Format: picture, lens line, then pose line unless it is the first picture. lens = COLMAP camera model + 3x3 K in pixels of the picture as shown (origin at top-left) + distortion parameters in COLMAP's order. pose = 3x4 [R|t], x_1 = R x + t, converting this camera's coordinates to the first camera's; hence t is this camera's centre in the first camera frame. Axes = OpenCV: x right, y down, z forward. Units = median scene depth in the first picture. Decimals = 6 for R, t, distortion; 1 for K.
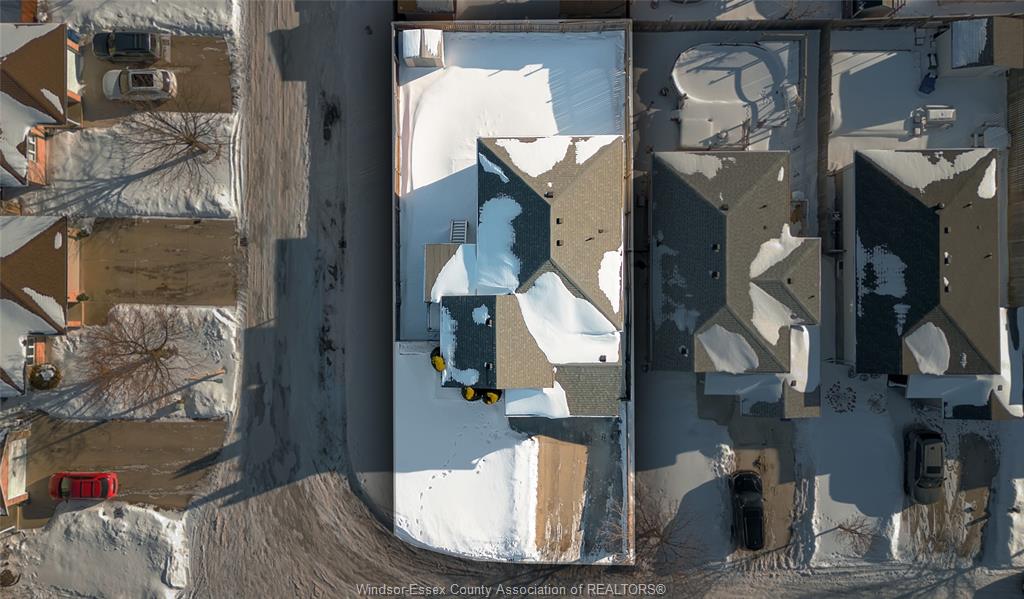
lens RADIAL K [[740.5, 0, 499.7], [0, 740.5, 297.0], [0, 0, 1]] dist [0.038279, -0.000515]
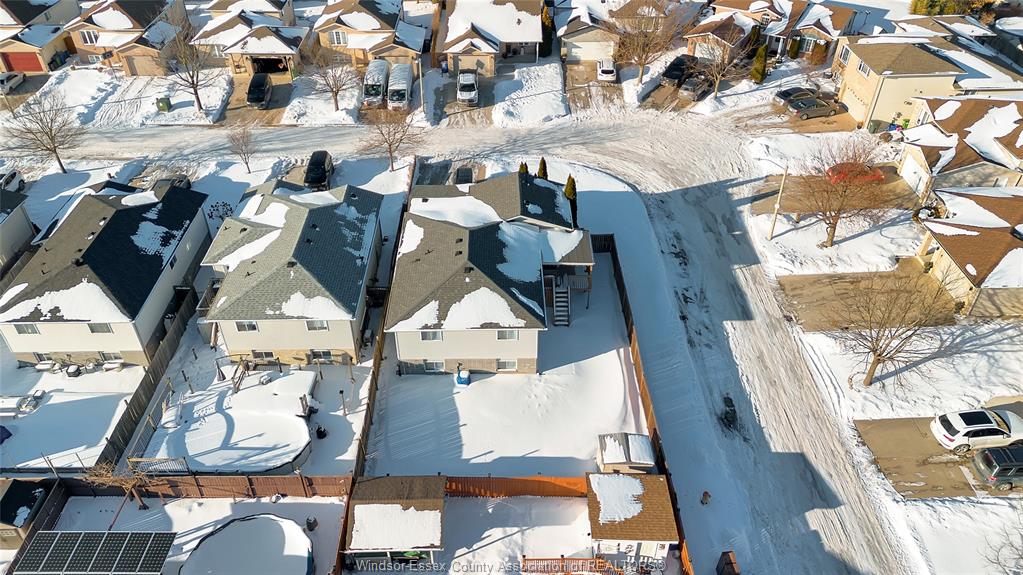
lens RADIAL K [[731.5, 0, 497.7], [0, 731.5, 287.9], [0, 0, 1]] dist [0.064345, -0.055224]
pose [[-0.999662, 0.021320, 0.014882, 0.013510], [-0.001266, -0.611601, 0.791166, -0.813571], [0.025970, 0.790879, 0.611421, 0.389509]]
